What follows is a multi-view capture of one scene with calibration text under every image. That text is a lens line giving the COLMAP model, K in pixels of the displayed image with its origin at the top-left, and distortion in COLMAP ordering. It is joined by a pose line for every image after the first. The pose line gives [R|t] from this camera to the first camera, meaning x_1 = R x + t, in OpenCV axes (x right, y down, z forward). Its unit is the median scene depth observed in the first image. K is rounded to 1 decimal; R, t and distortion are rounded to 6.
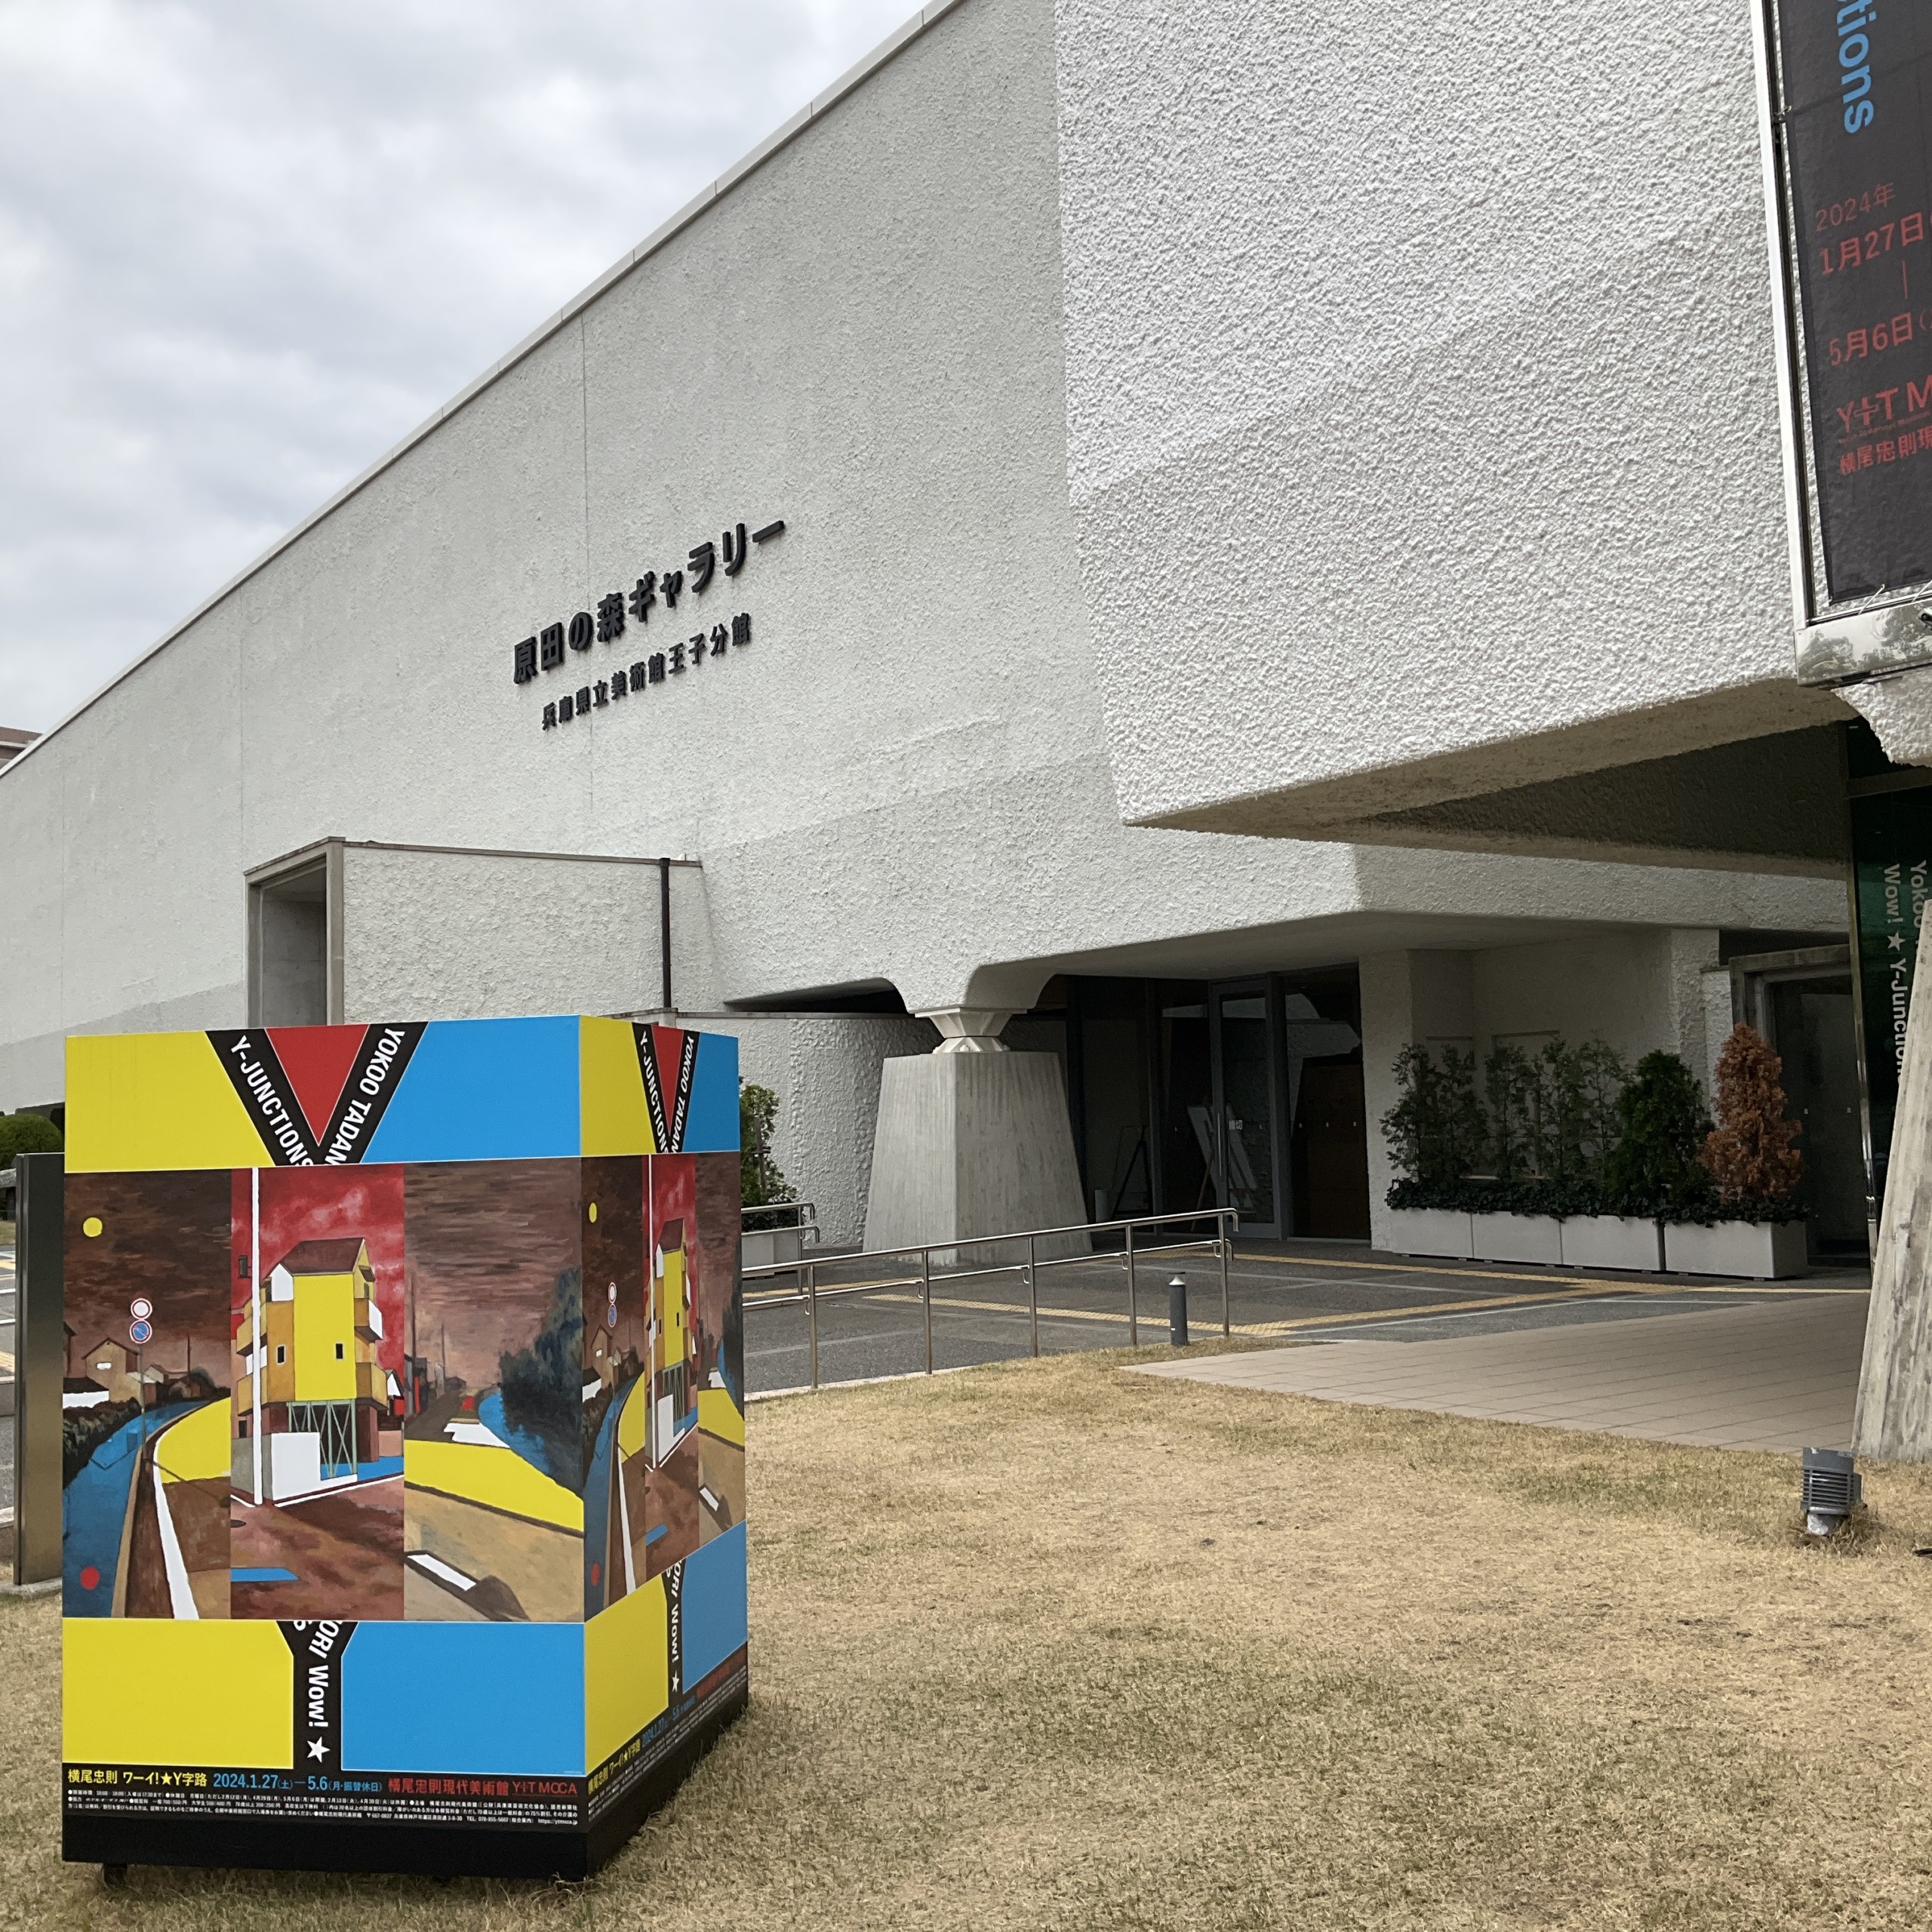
lens RADIAL K [[2107.8, 0, 966.0], [0, 2107.8, 966.0], [0, 0, 1]] dist [0.157856, -0.393335]
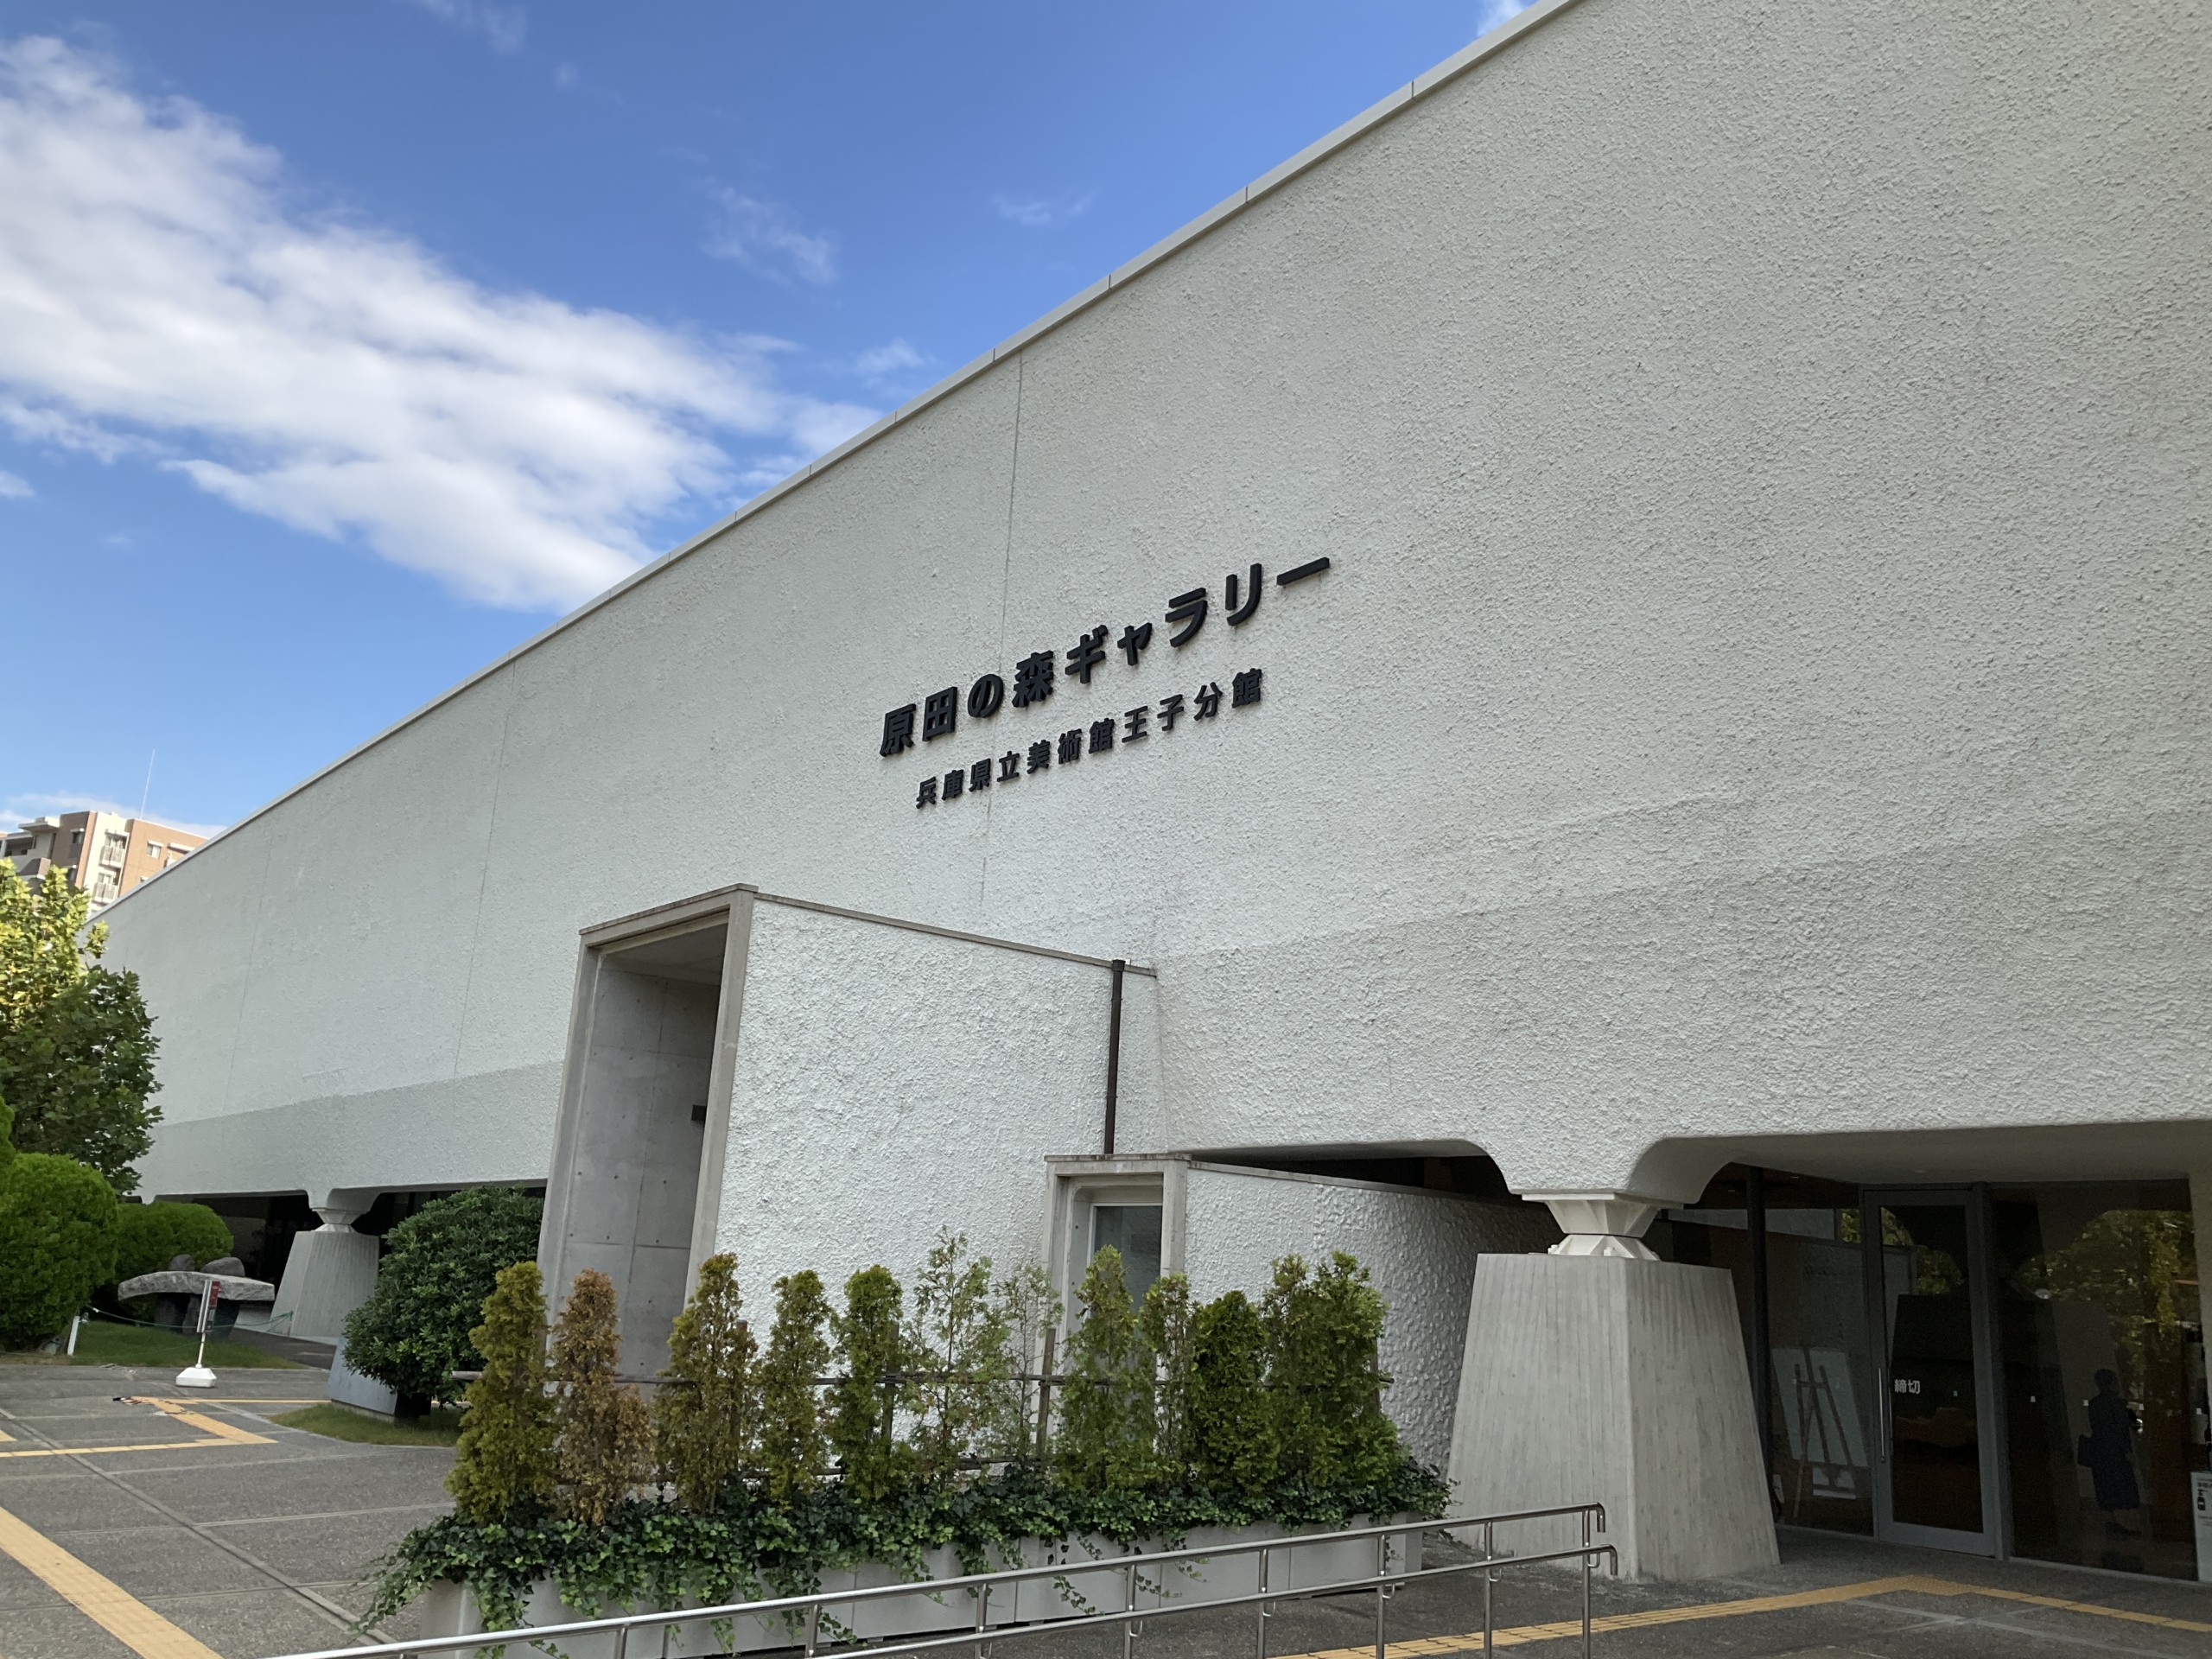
lens RADIAL K [[1843.6, 0, 1106.0], [0, 1843.6, 829.5], [0, 0, 1]] dist [0.094130, -0.187259]
pose [[0.994058, 0.099955, 0.043100, -0.182647], [-0.091493, 0.981762, -0.166649, 0.016444], [-0.058972, 0.161716, 0.985074, 0.313838]]
